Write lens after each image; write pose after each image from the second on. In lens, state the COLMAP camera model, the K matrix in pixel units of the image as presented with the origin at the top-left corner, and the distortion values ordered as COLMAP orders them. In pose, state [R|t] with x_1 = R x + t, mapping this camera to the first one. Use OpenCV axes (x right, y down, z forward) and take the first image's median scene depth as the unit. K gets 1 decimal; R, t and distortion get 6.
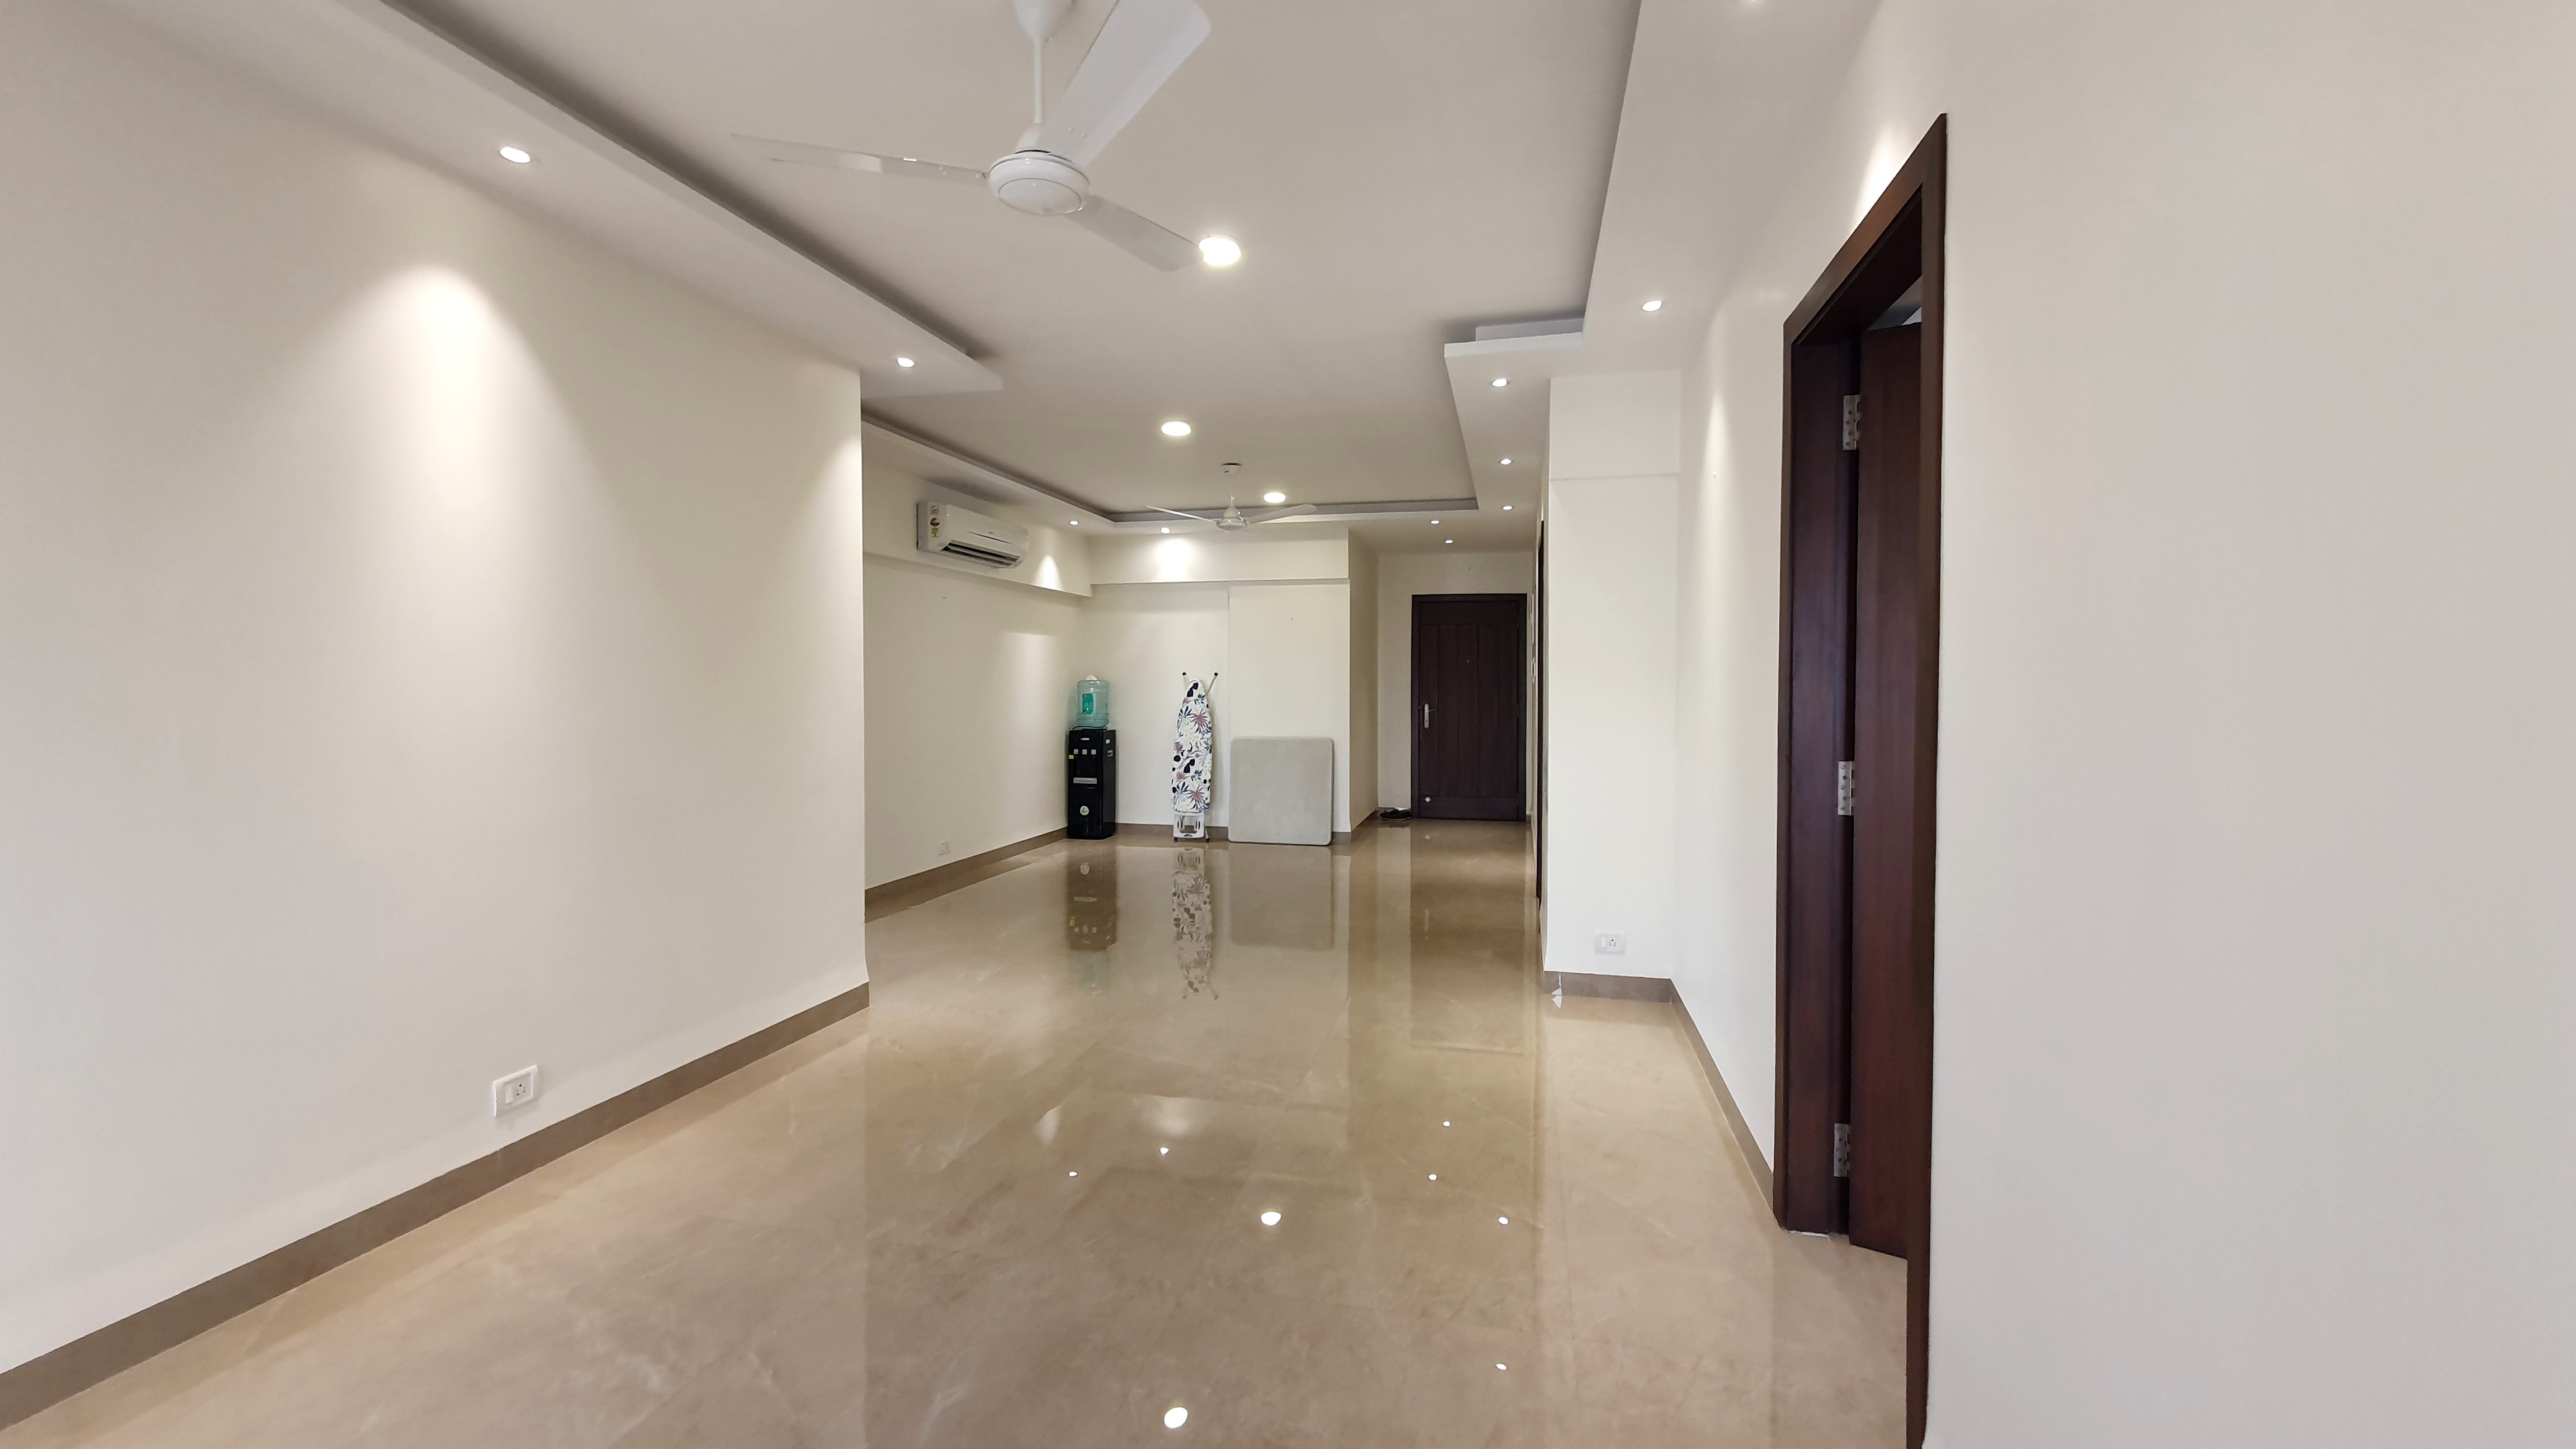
lens RADIAL K [[1029.4, 0, 1288.0], [0, 1029.4, 724.5], [0, 0, 1]] dist [-0.000514, 0.000016]
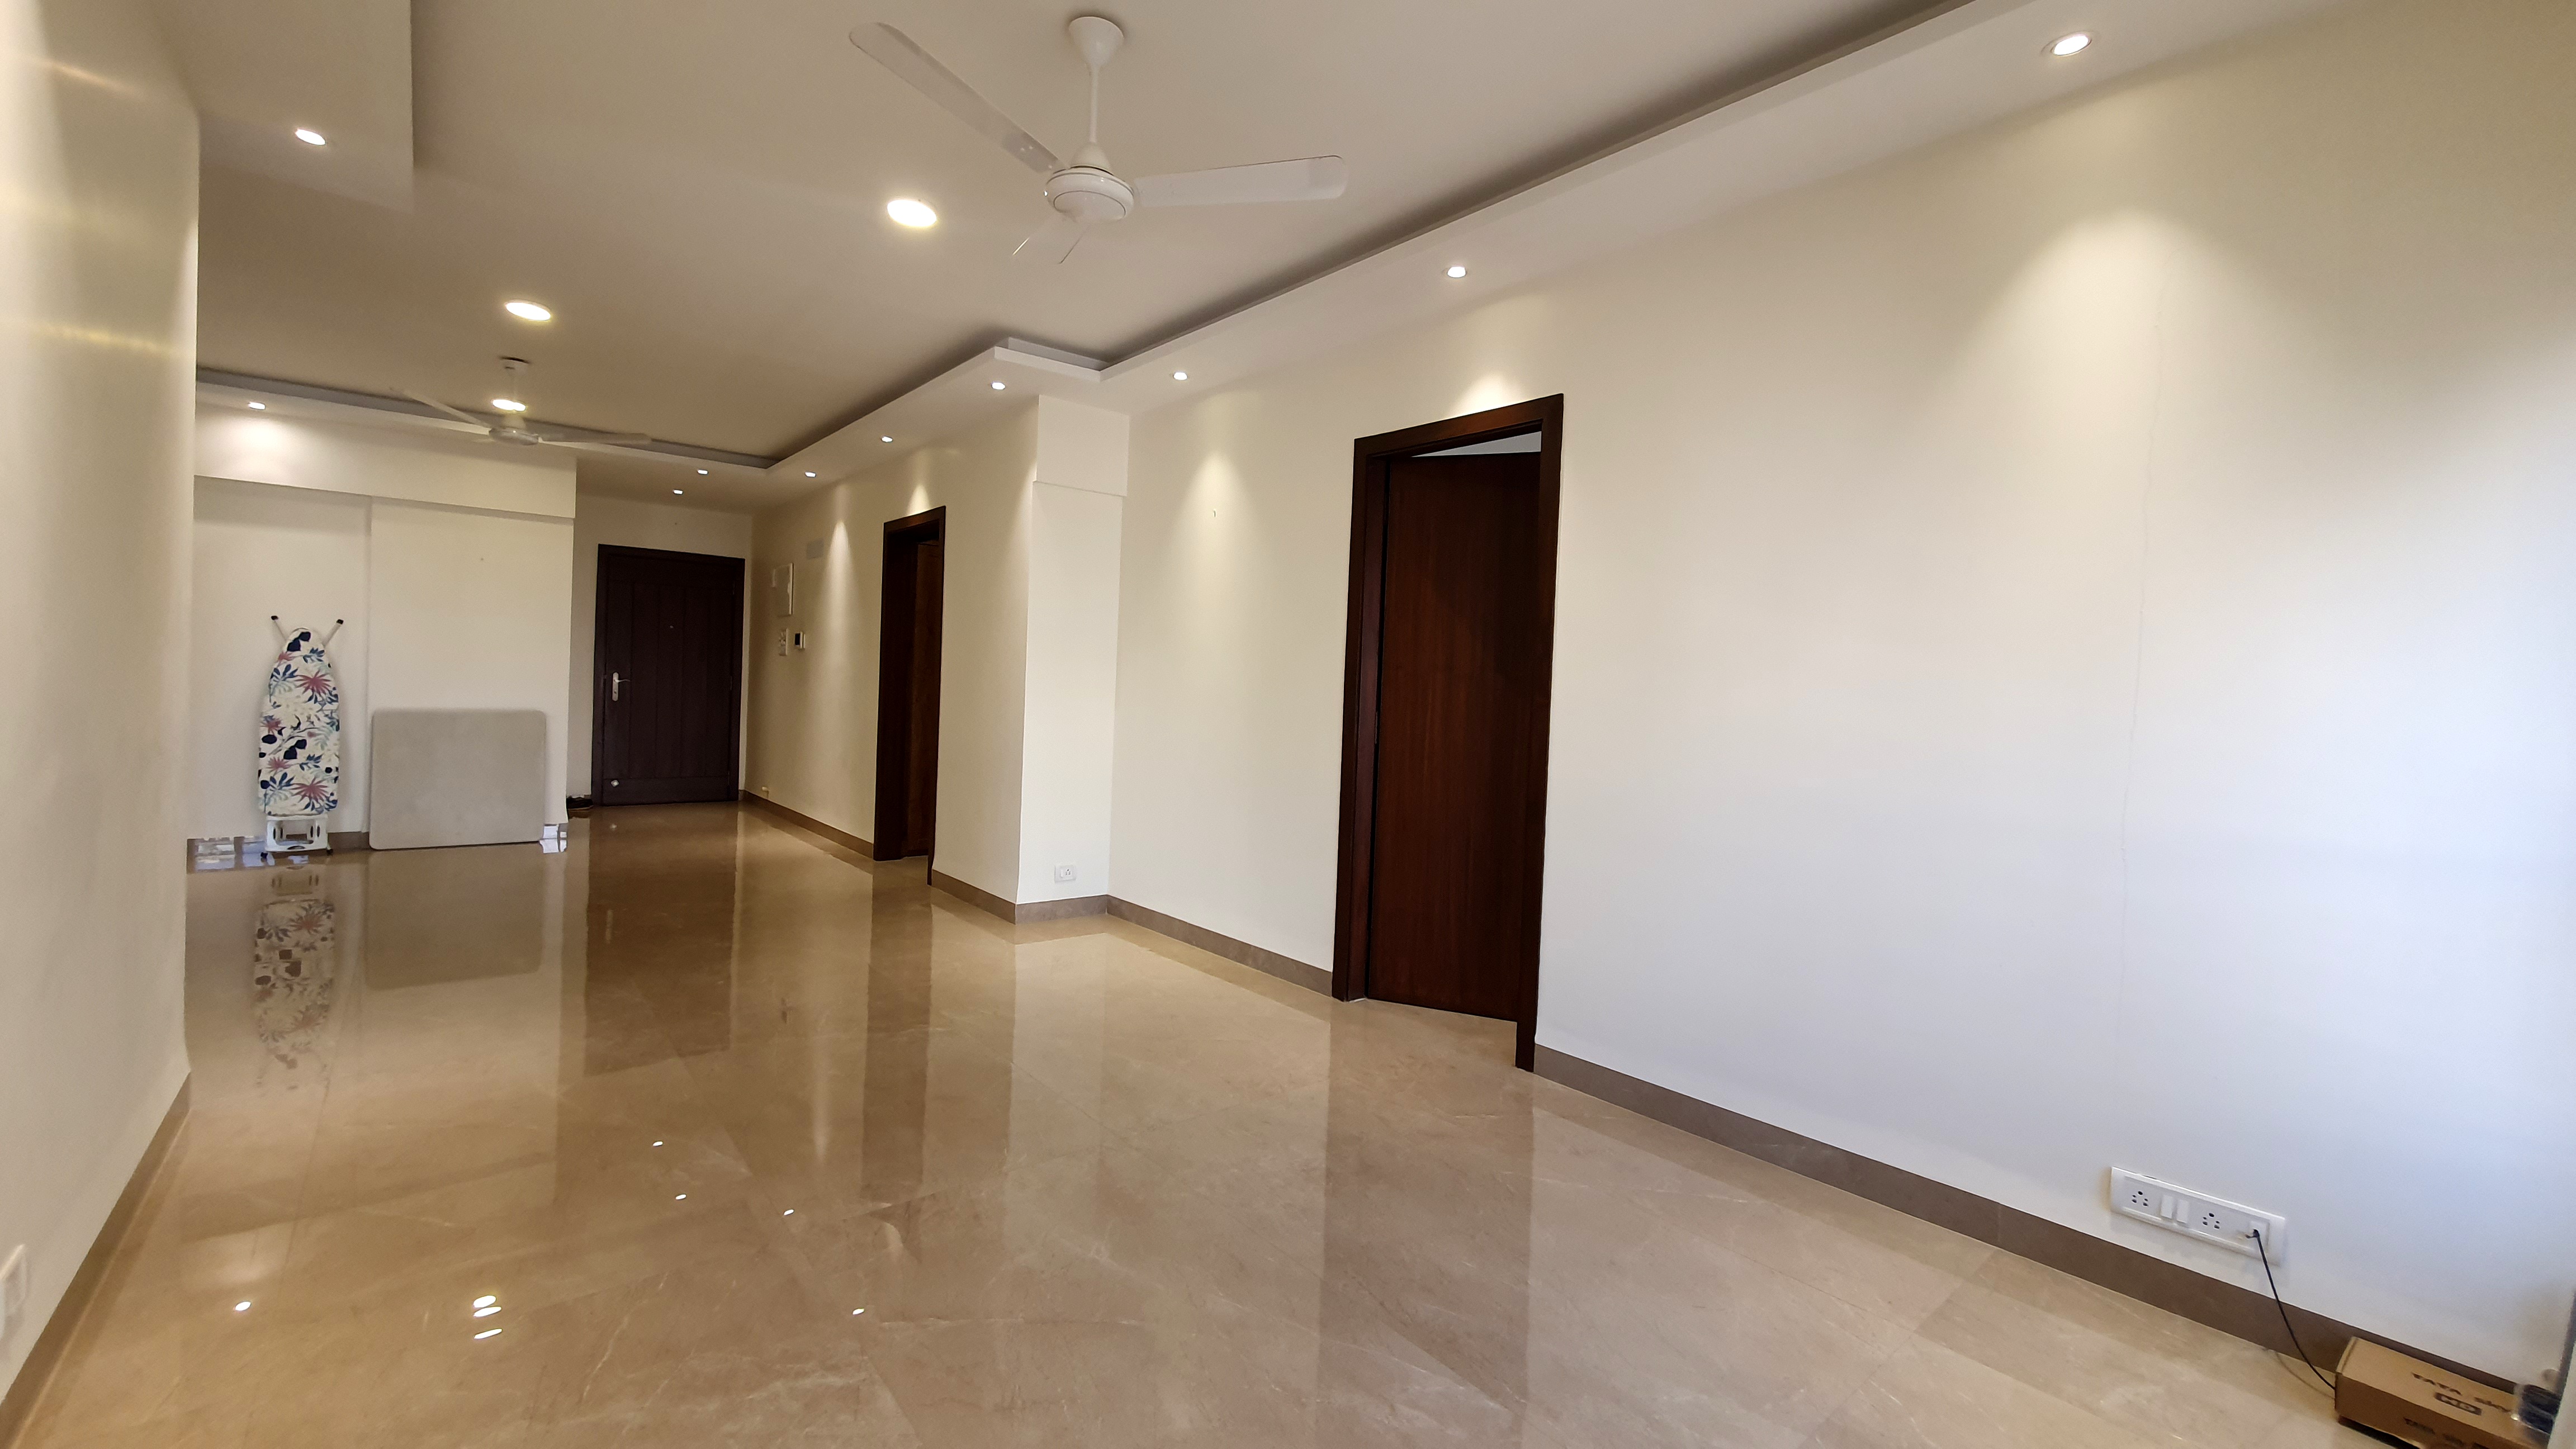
lens RADIAL K [[1029.4, 0, 1288.0], [0, 1029.4, 724.5], [0, 0, 1]] dist [-0.000514, 0.000016]
pose [[0.601804, -0.008131, 0.798602, -0.249549], [-0.004640, 0.999896, 0.013677, 0.010416], [-0.798630, -0.011936, 0.601703, 0.032682]]
